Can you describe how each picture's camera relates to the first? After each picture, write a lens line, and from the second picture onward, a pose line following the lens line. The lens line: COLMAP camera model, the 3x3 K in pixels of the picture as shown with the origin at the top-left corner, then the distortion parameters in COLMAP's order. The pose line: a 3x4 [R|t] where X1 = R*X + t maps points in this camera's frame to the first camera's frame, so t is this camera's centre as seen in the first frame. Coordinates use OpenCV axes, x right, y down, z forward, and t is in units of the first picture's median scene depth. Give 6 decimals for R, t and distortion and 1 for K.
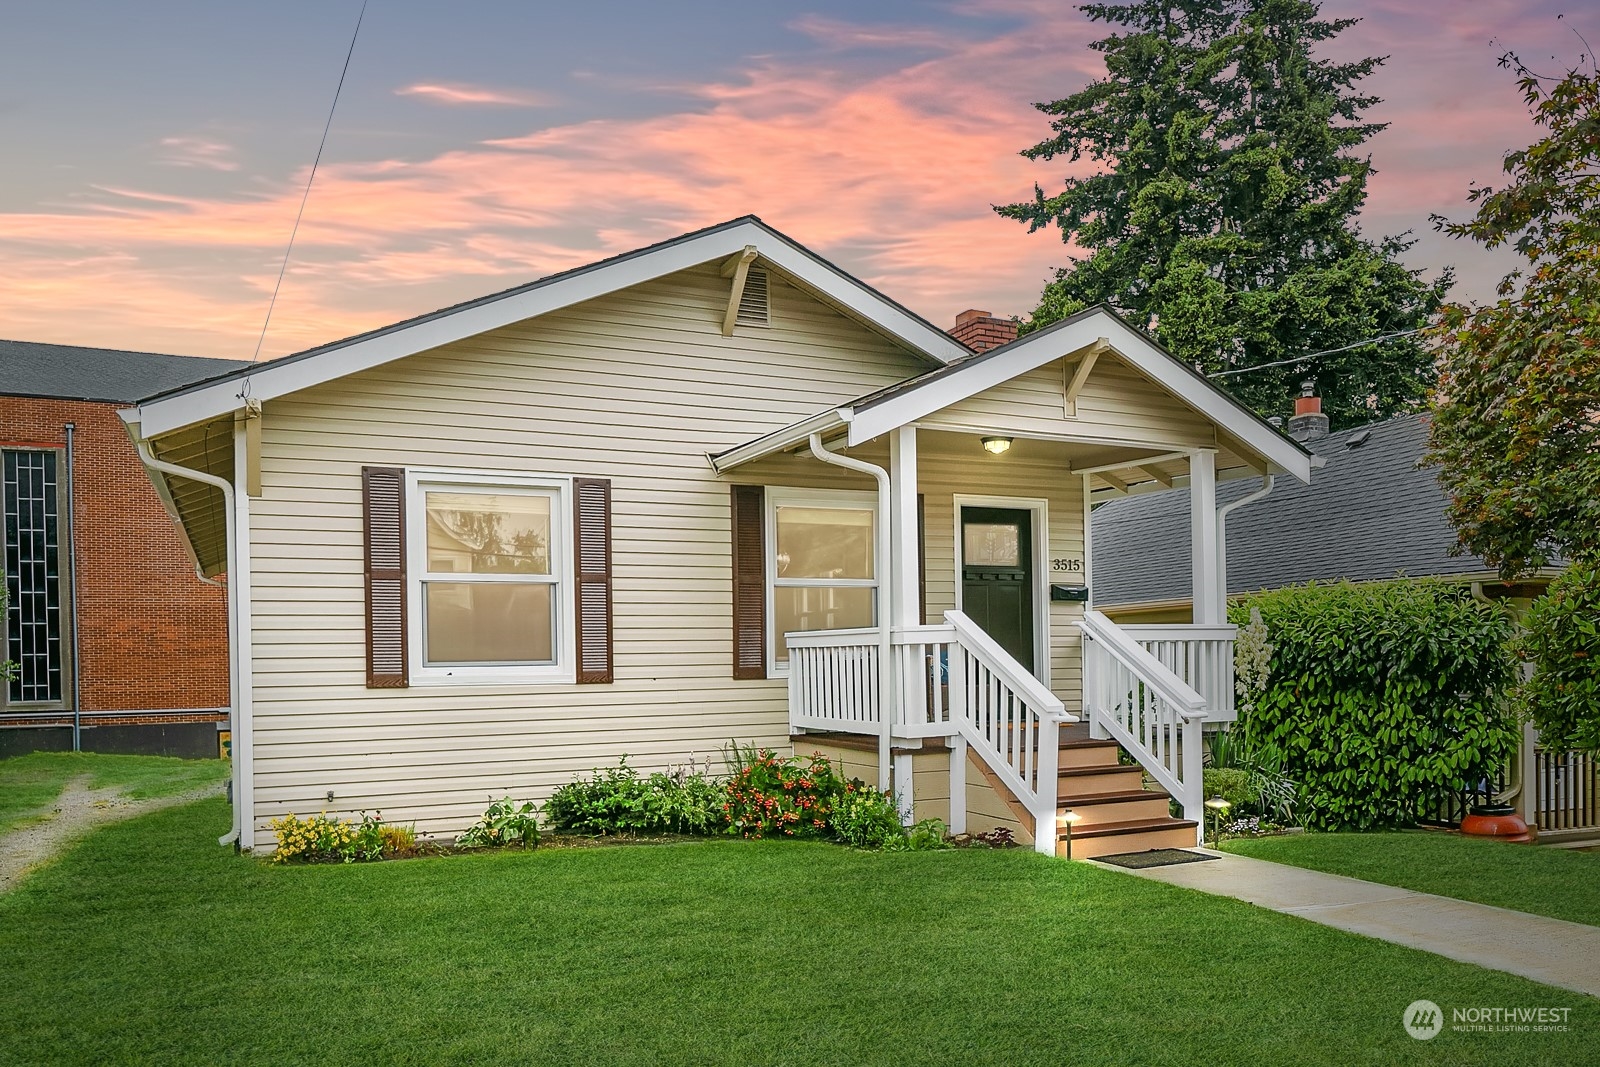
lens RADIAL K [[1183.3, 0, 788.2], [0, 1183.3, 678.5], [0, 0, 1]] dist [-0.007874, -0.002650]
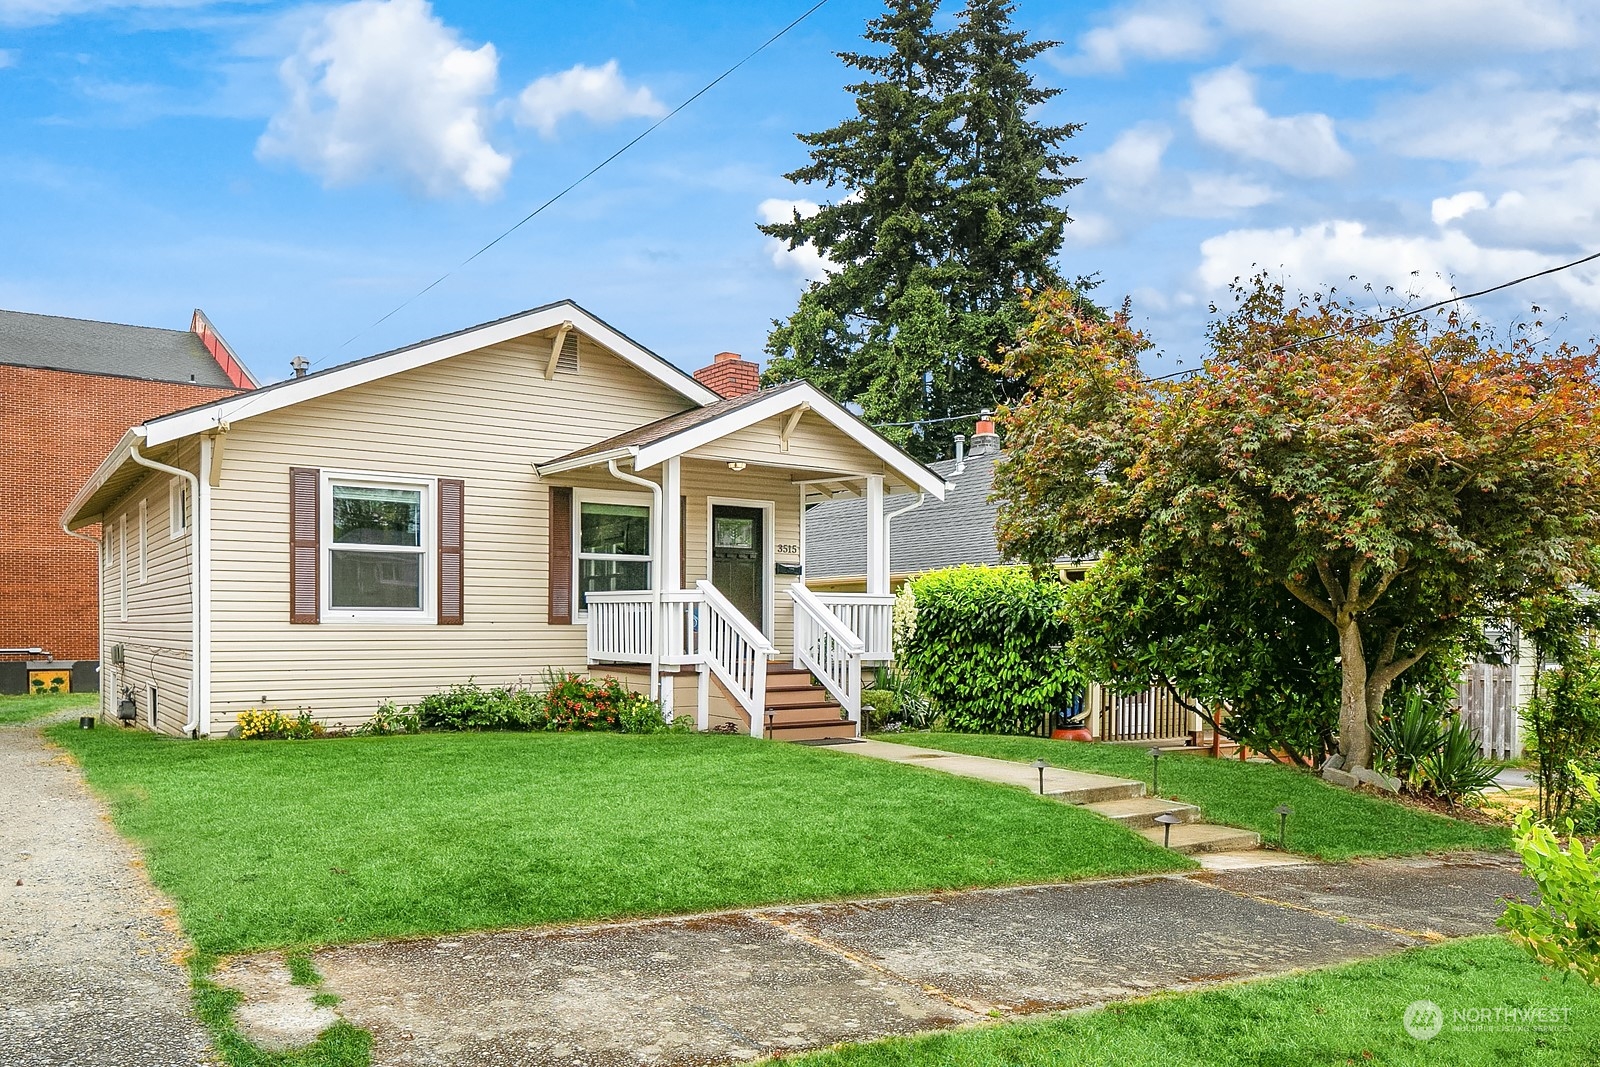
lens RADIAL K [[1161.2, 0, 735.3], [0, 1161.2, 645.9], [0, 0, 1]] dist [-0.007699, -0.001876]
pose [[0.988554, 0.018895, 0.149677, -0.032220], [-0.019894, 0.999789, 0.005178, 0.014454], [-0.149547, -0.008097, 0.988721, -0.390656]]
